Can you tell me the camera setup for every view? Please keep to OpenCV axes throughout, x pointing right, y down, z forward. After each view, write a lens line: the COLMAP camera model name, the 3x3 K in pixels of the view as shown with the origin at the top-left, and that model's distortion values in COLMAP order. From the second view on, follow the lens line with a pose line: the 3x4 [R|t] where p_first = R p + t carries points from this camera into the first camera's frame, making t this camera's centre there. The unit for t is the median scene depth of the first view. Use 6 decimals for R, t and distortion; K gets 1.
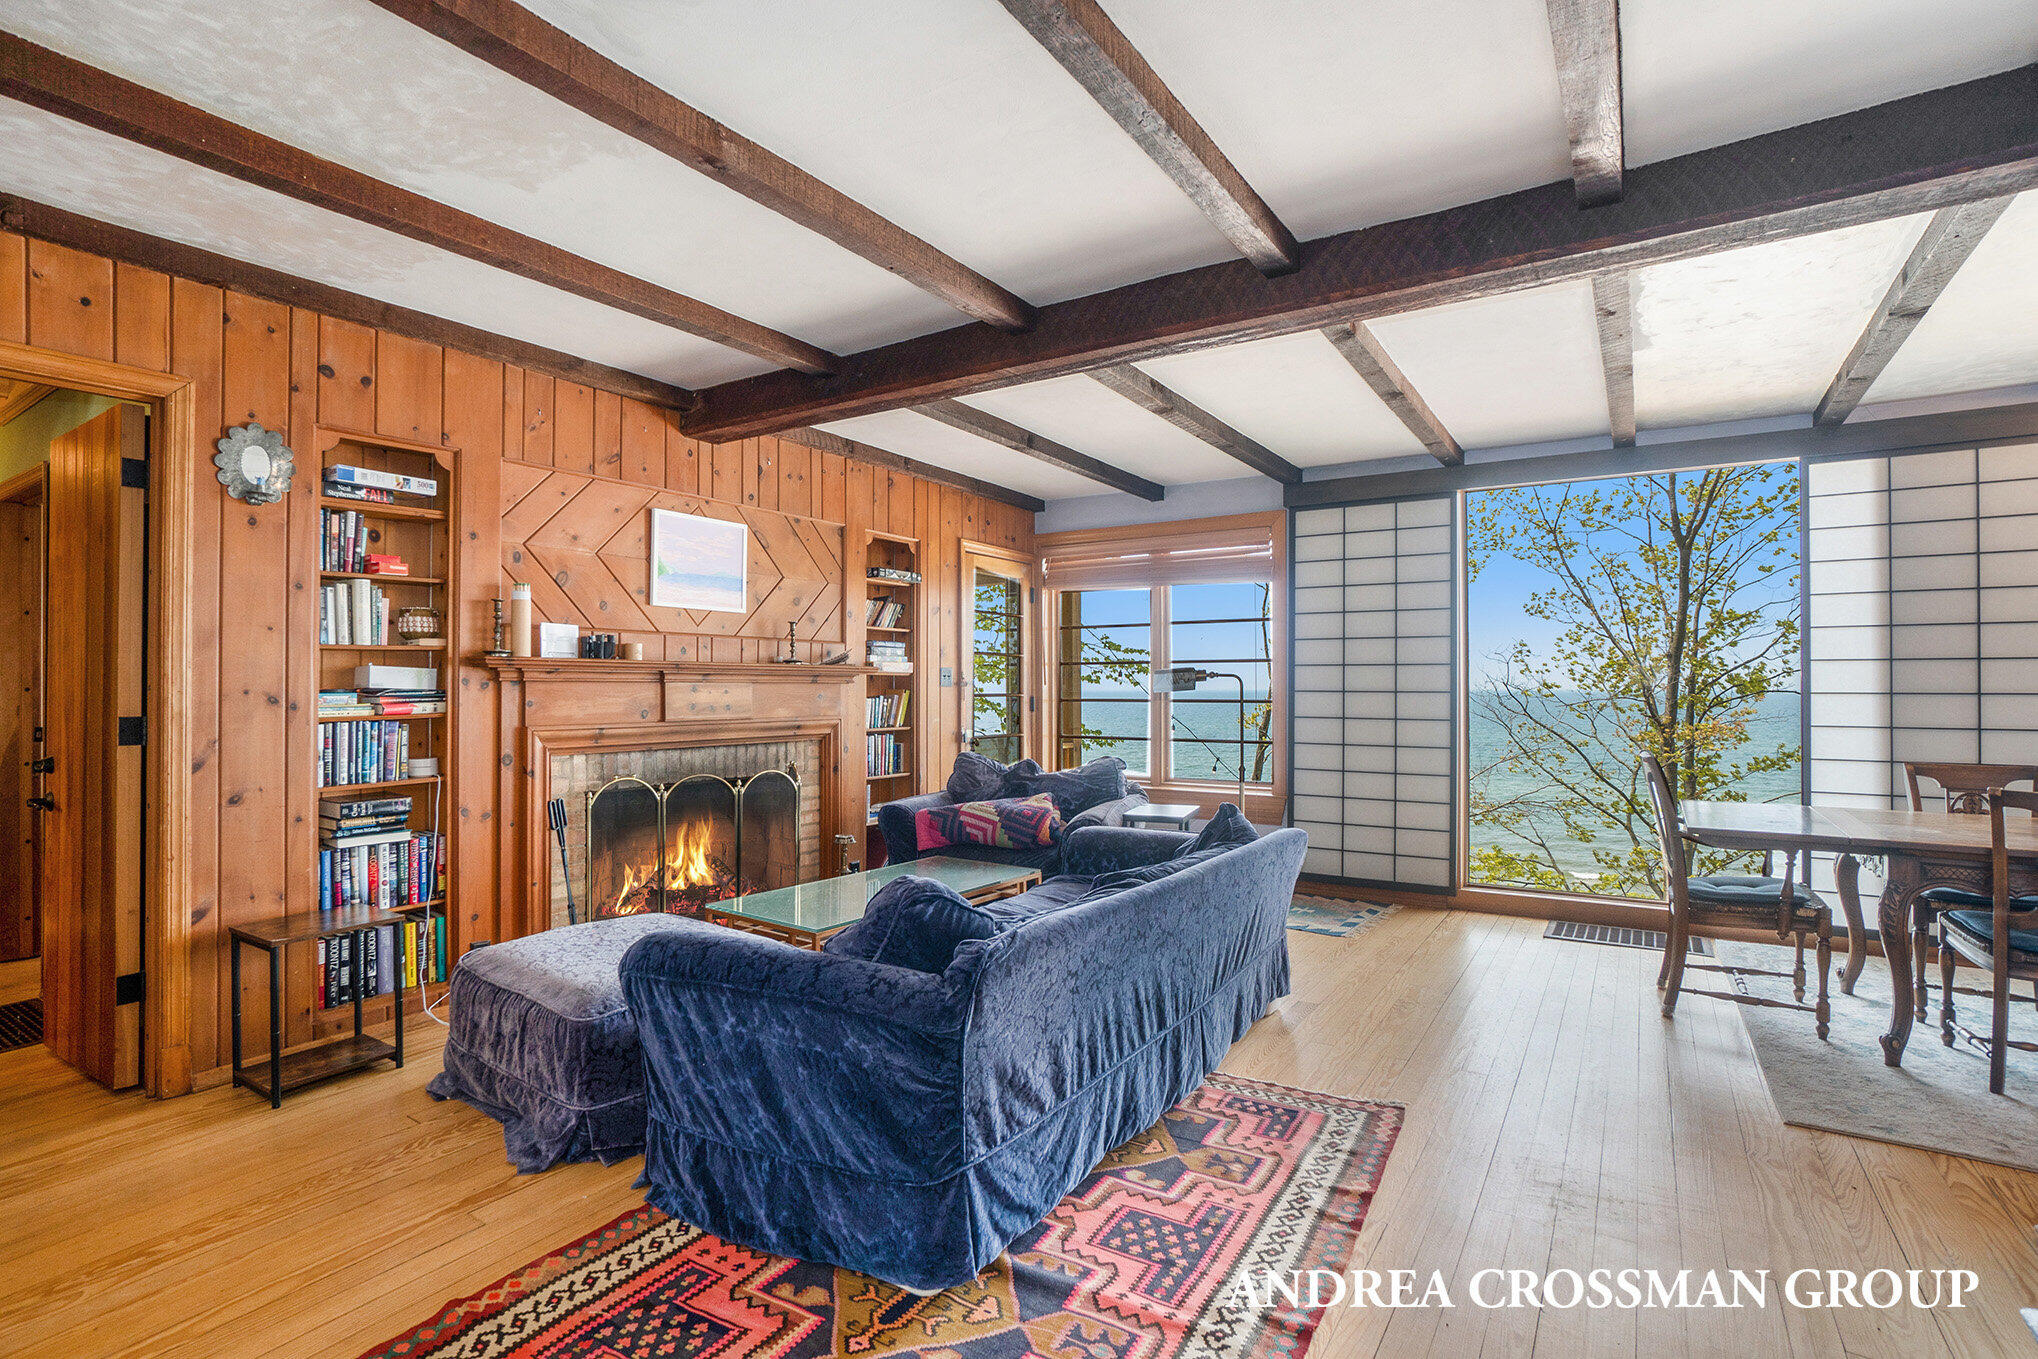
lens RADIAL K [[971.2, 0, 1000.2], [0, 971.2, 688.1], [0, 0, 1]] dist [-0.049520, -0.000027]
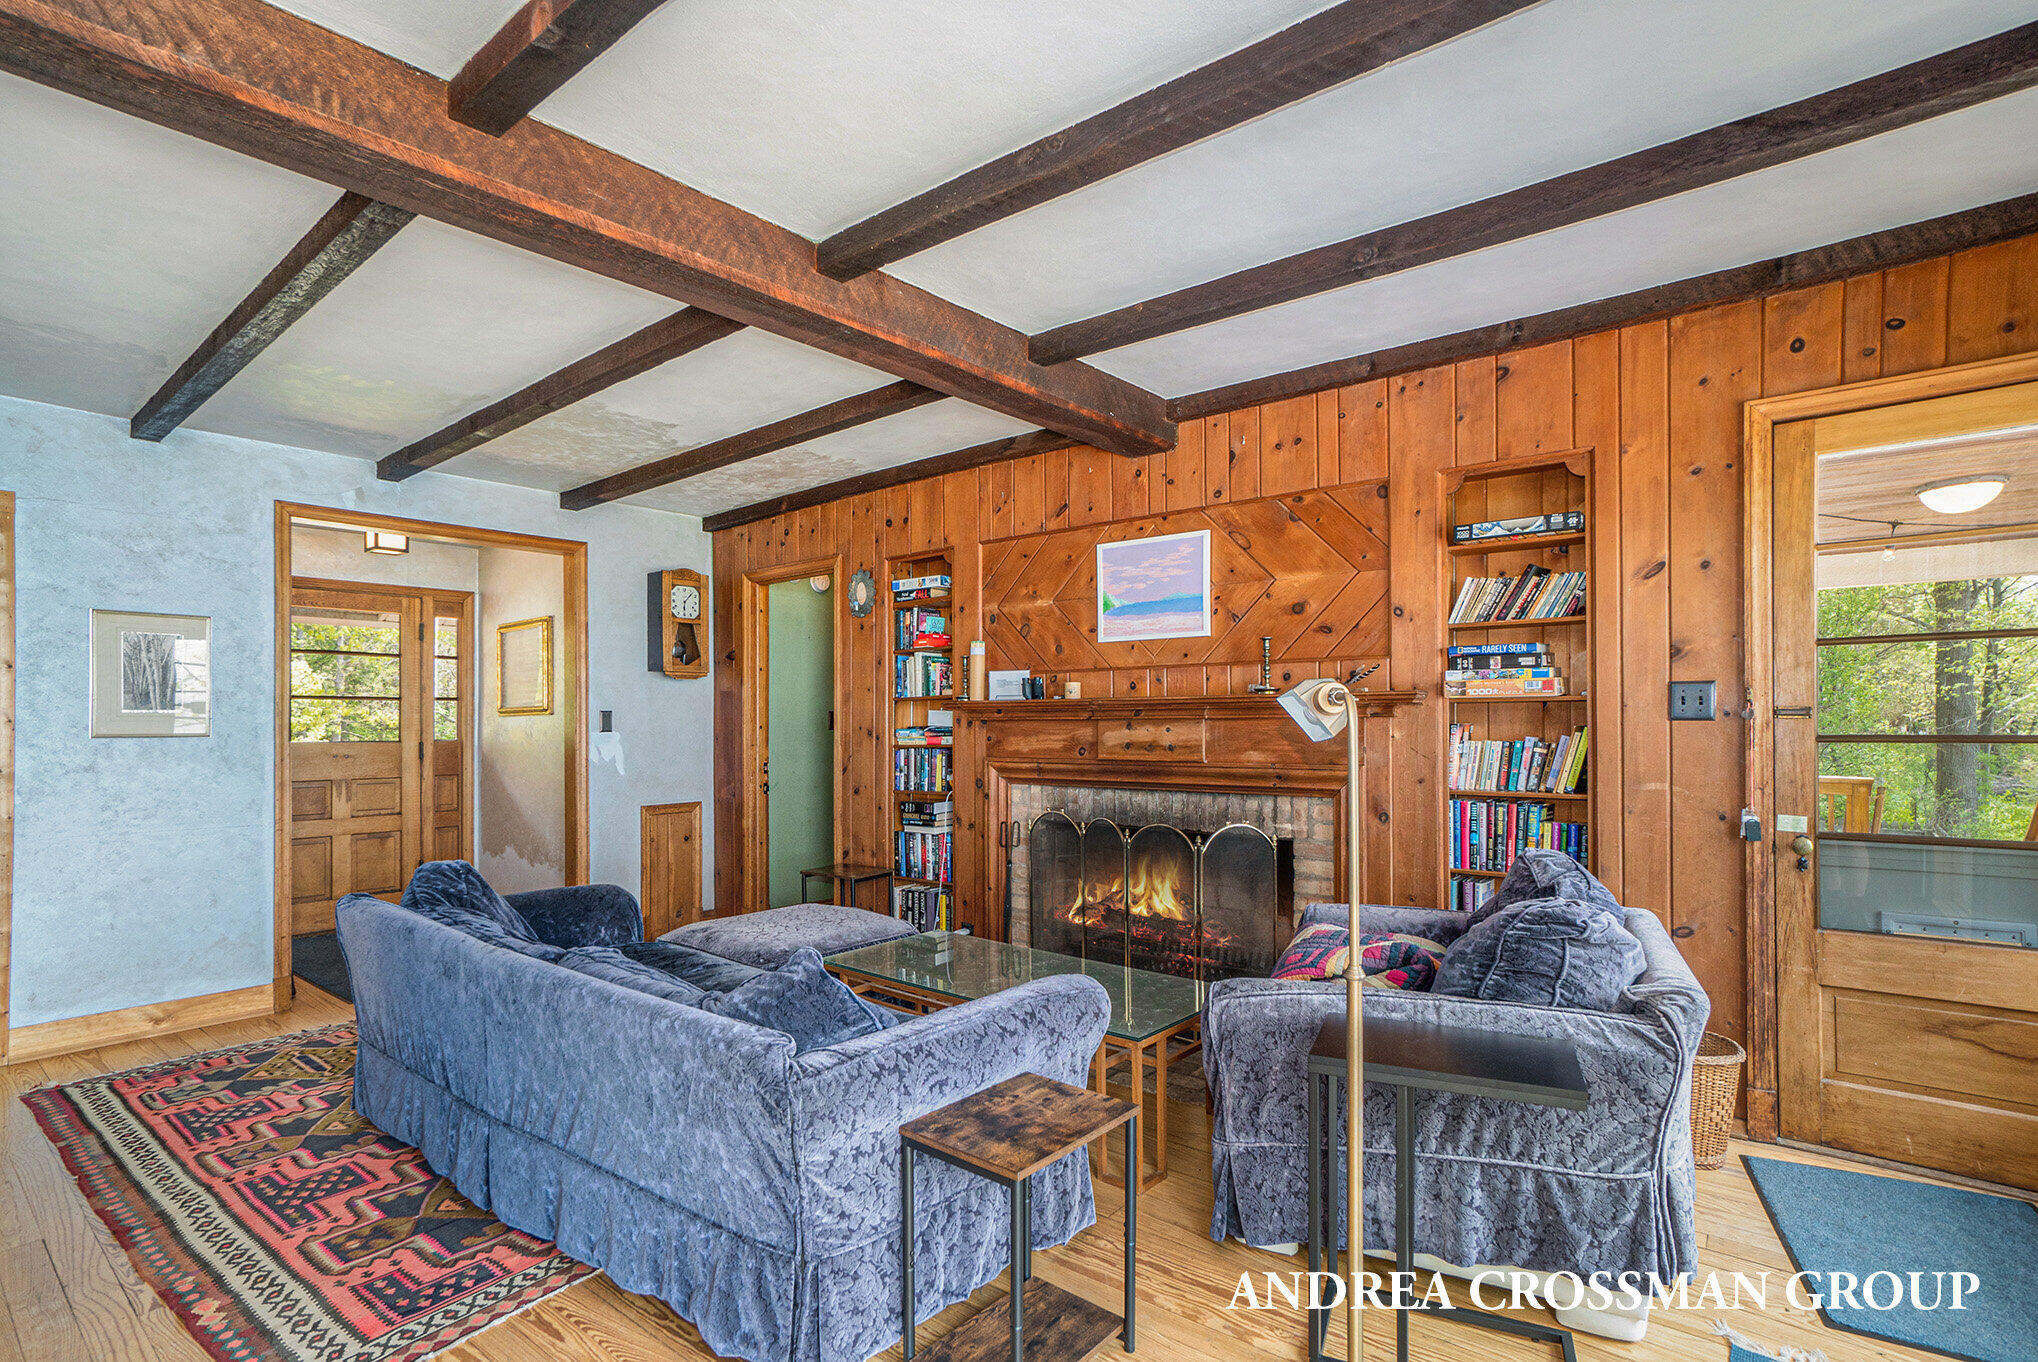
lens RADIAL K [[977.4, 0, 995.7], [0, 977.4, 692.5], [0, 0, 1]] dist [-0.044514, 0.014546]
pose [[-0.090707, -0.026829, -0.995516, 0.734473], [0.006844, 0.999597, -0.027563, -0.007946], [0.995854, -0.009313, -0.090487, 1.109604]]
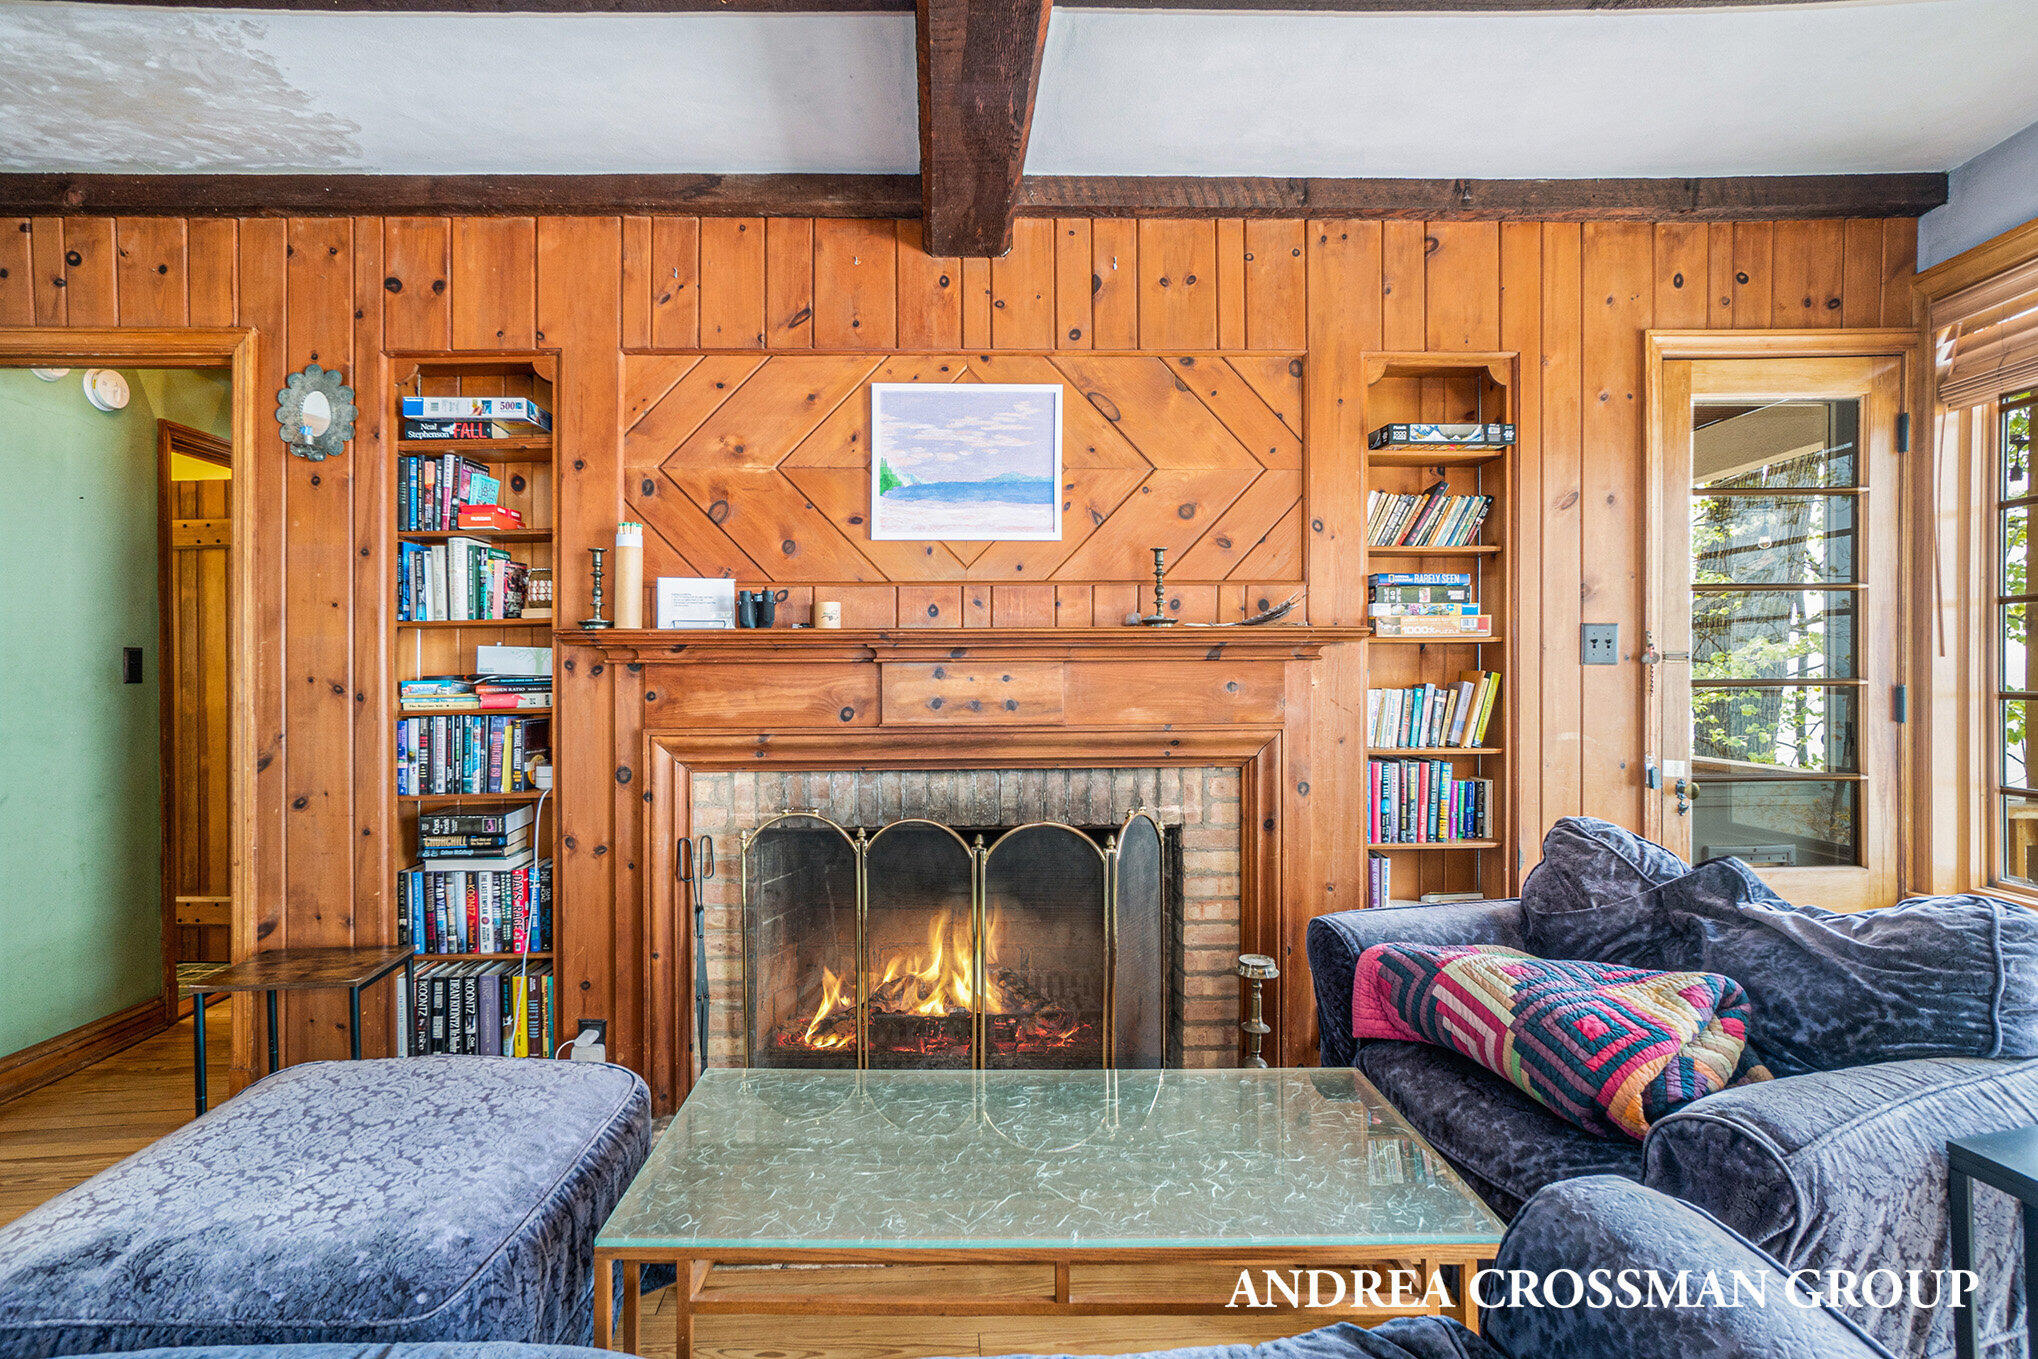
lens RADIAL K [[1025.0, 0, 963.0], [0, 1025.0, 673.6], [0, 0, 1]] dist [-0.008626, -0.000351]
pose [[0.581993, 0.003143, -0.813188, 0.243479], [0.005019, 0.999960, 0.007457, -0.004234], [0.813178, -0.008421, 0.581954, 0.744391]]
